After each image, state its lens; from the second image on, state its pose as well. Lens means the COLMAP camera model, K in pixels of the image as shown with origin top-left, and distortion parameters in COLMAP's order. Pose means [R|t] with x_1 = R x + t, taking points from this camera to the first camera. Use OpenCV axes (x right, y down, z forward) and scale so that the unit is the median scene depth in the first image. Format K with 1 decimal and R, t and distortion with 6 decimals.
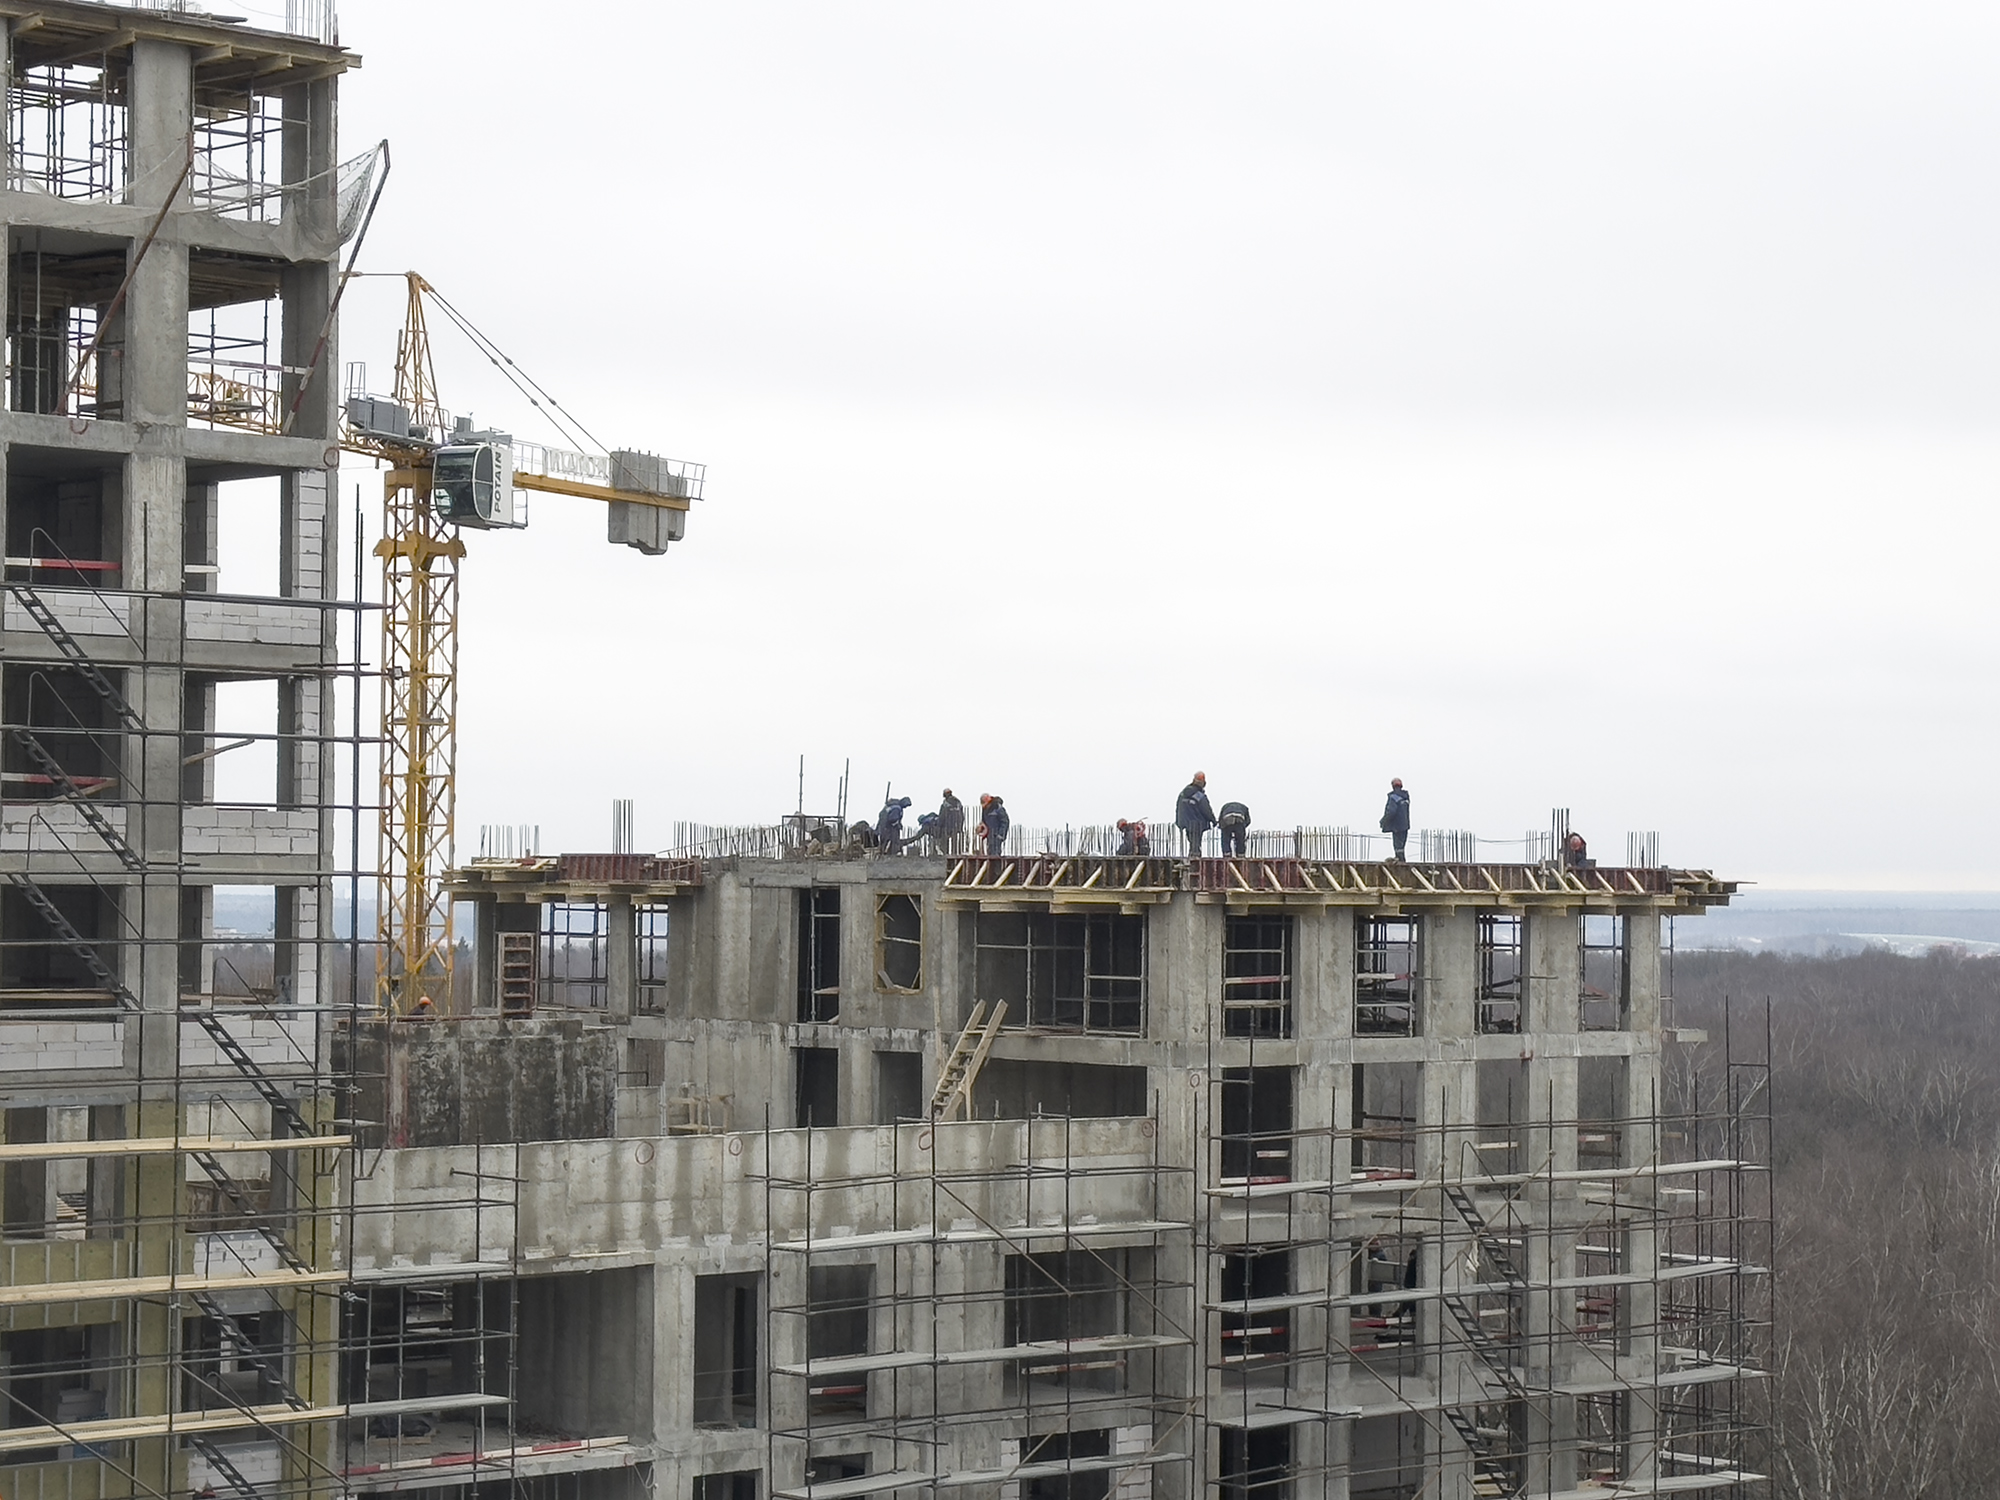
lens RADIAL K [[4694.4, 0, 998.4], [0, 4694.4, 744.7], [0, 0, 1]] dist [0.474962, 0.000000]
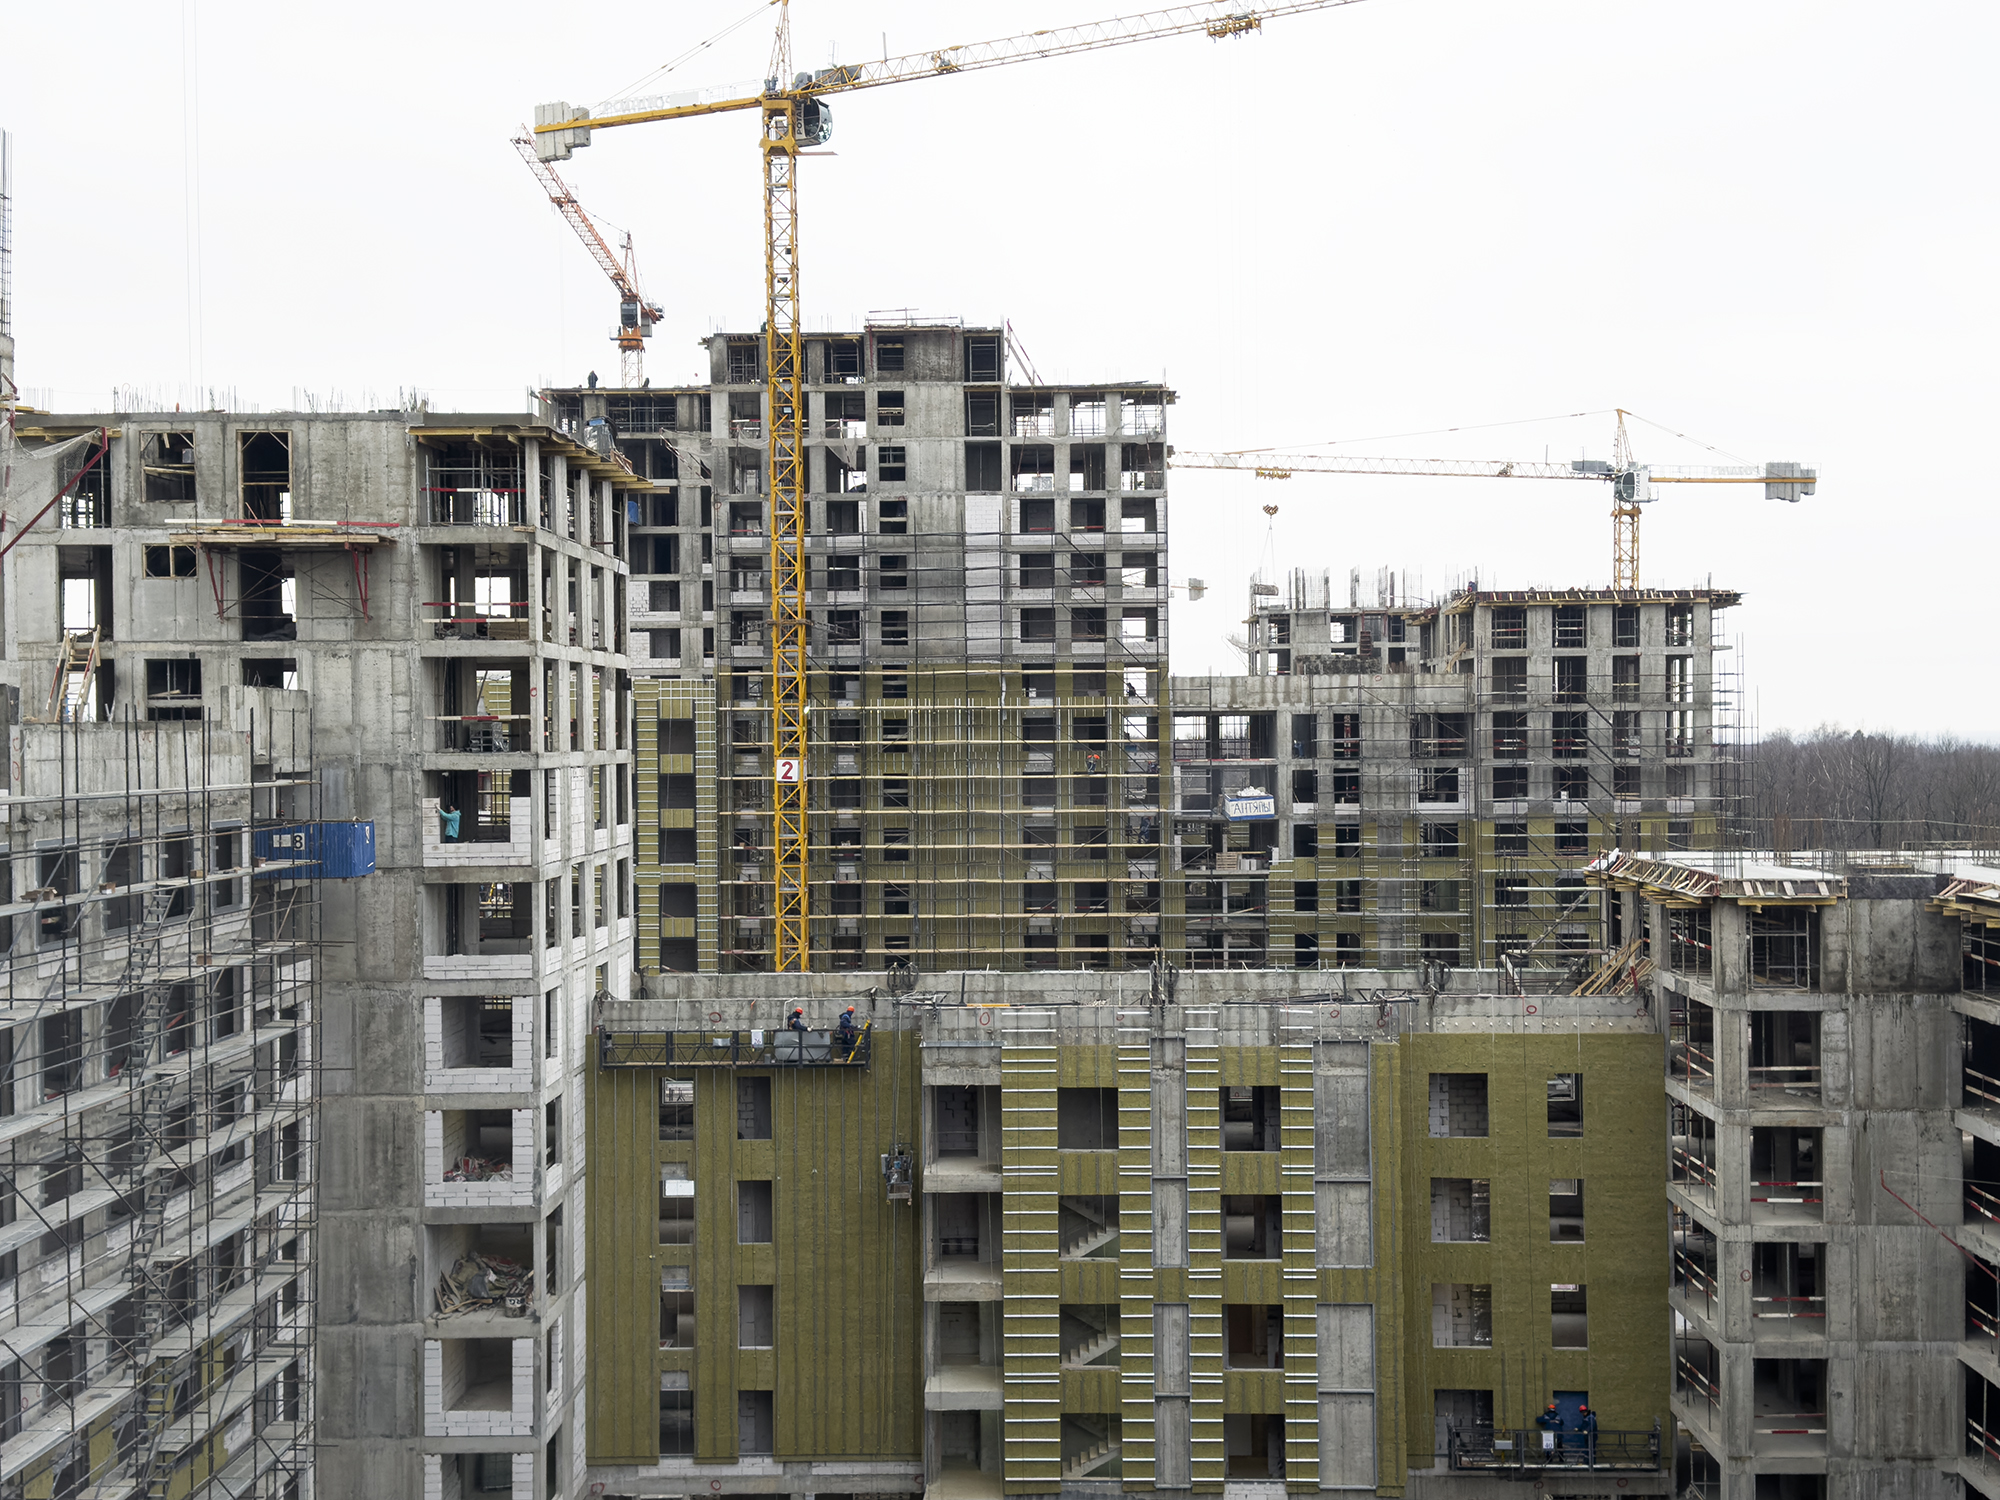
lens RADIAL K [[2437.5, 0, 1000.8], [0, 2437.5, 747.9], [0, 0, 1]] dist [0.019442, 0.000000]
pose [[0.713949, -0.007158, -0.700161, 1.029815], [0.036551, 0.998965, 0.027059, 0.077441], [0.699243, -0.044911, 0.713472, -0.448780]]
